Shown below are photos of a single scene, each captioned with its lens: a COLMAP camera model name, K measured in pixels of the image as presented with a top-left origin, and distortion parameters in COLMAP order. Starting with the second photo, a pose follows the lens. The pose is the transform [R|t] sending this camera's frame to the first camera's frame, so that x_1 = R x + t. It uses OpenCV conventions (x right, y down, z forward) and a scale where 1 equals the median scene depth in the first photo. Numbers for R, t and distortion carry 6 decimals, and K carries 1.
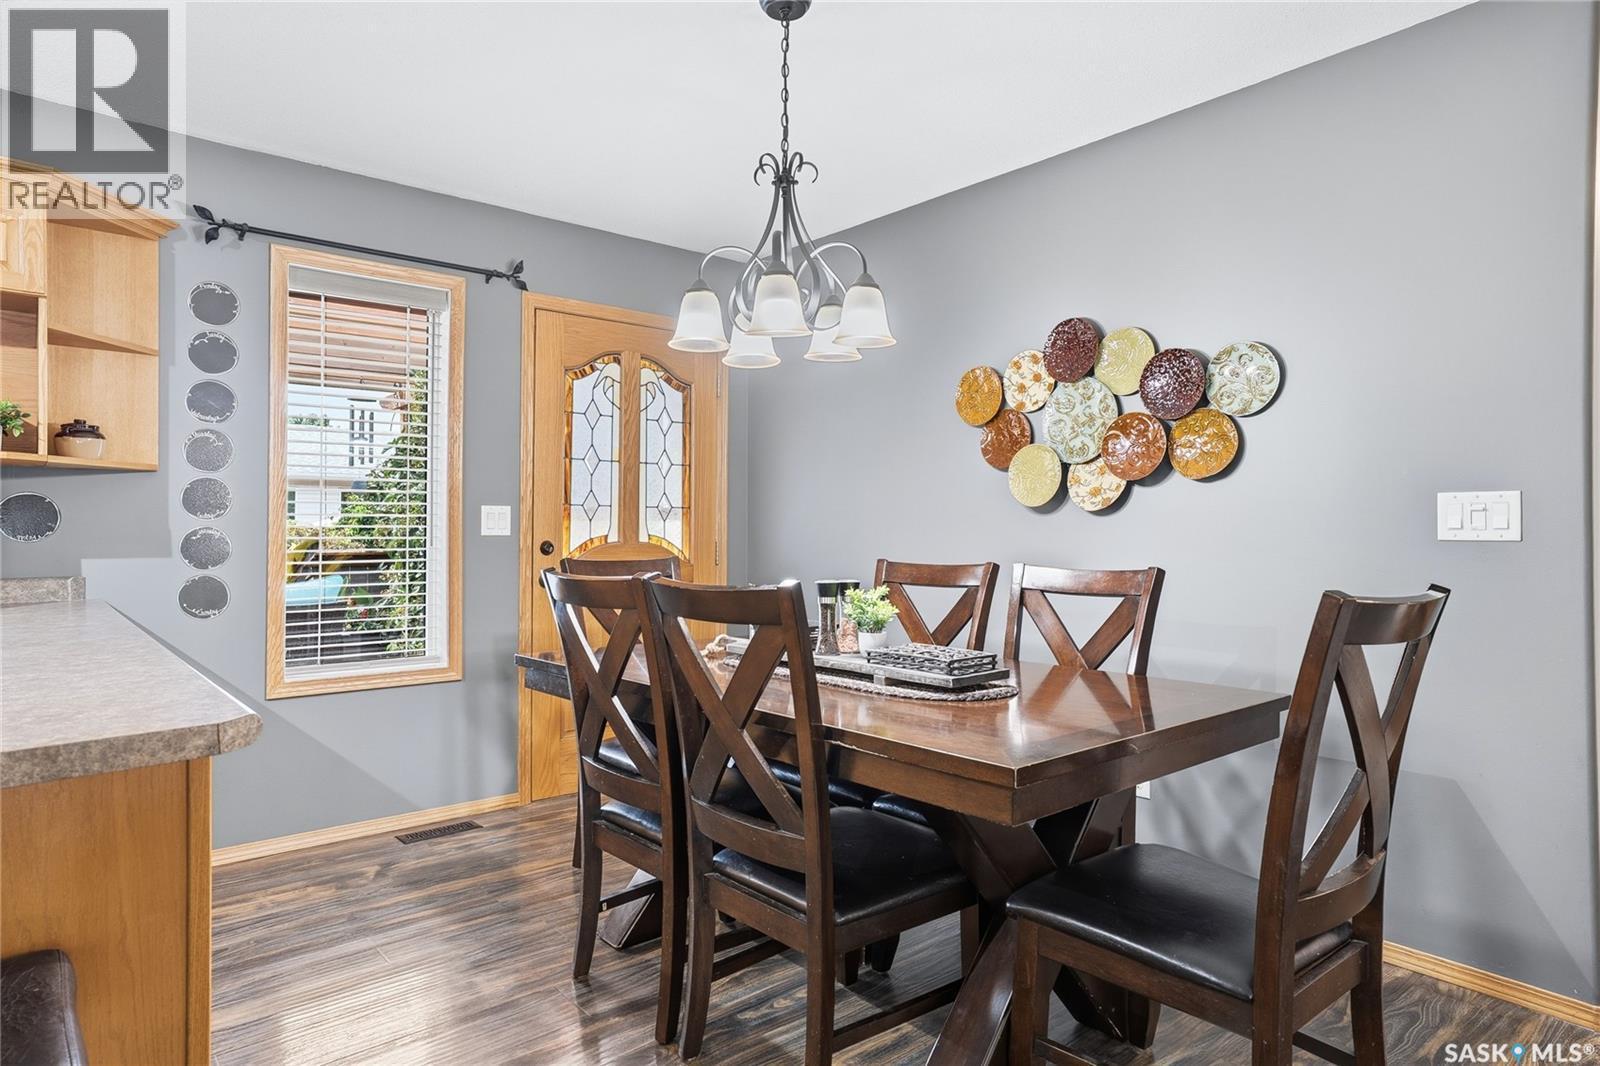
lens RADIAL K [[914.9, 0, 791.8], [0, 914.9, 530.5], [0, 0, 1]] dist [-0.023869, 0.004756]
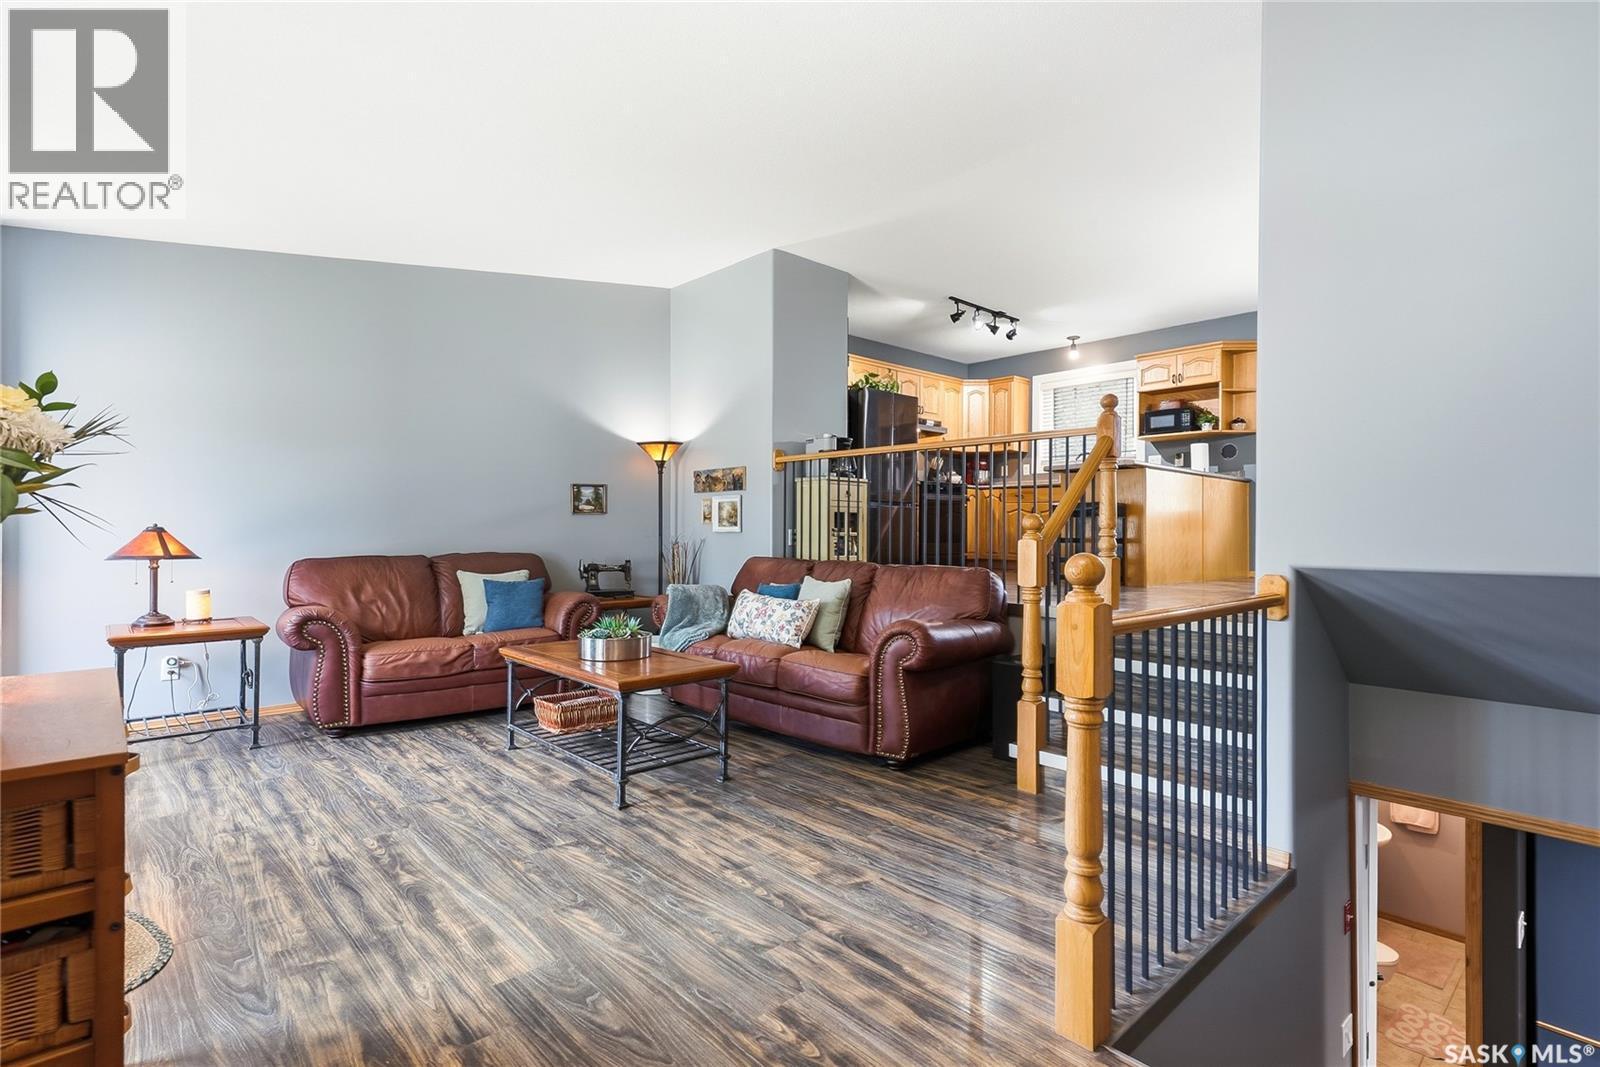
lens RADIAL K [[762.9, 0, 794.2], [0, 762.9, 527.8], [0, 0, 1]] dist [0.022486, -0.000854]
pose [[0.044055, -0.002363, -0.999026, 1.542772], [-0.003151, 0.999992, -0.002505, 0.231532], [0.999024, 0.003259, 0.044047, -0.538831]]
